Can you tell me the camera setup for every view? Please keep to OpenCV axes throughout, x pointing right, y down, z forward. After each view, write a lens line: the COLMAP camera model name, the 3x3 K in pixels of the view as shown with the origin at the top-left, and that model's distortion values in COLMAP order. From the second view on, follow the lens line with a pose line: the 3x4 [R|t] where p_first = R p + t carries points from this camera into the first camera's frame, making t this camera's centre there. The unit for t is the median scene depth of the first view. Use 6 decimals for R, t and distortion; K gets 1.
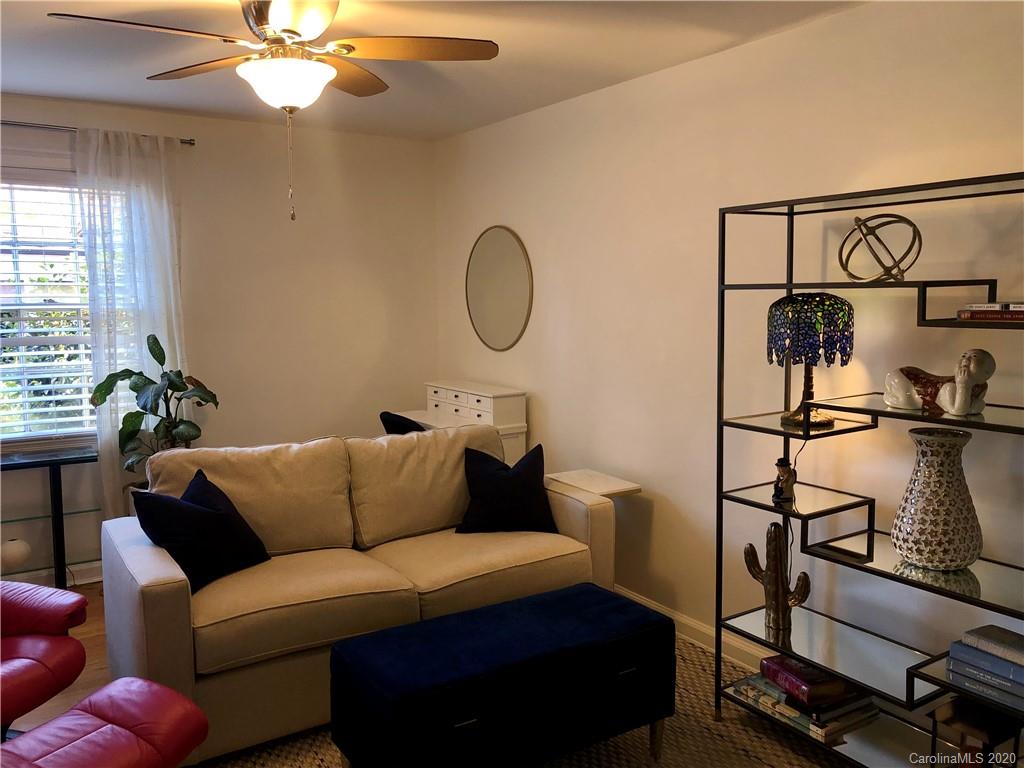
lens RADIAL K [[835.4, 0, 503.3], [0, 835.4, 381.0], [0, 0, 1]] dist [0.034921, -0.025657]
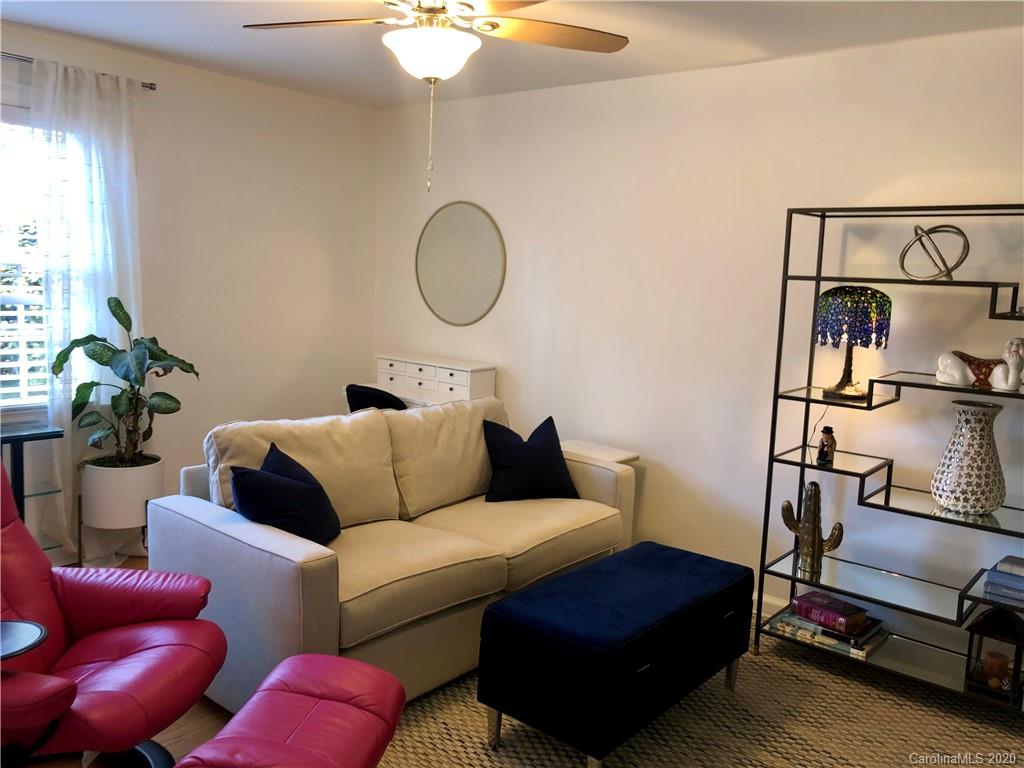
lens RADIAL K [[835.4, 0, 502.6], [0, 835.4, 380.7], [0, 0, 1]] dist [0.034921, -0.025657]
pose [[0.956881, 0.008496, 0.290357, -0.389086], [-0.017392, 0.999455, 0.028070, 0.002966], [-0.289960, -0.031909, 0.956507, 0.011288]]
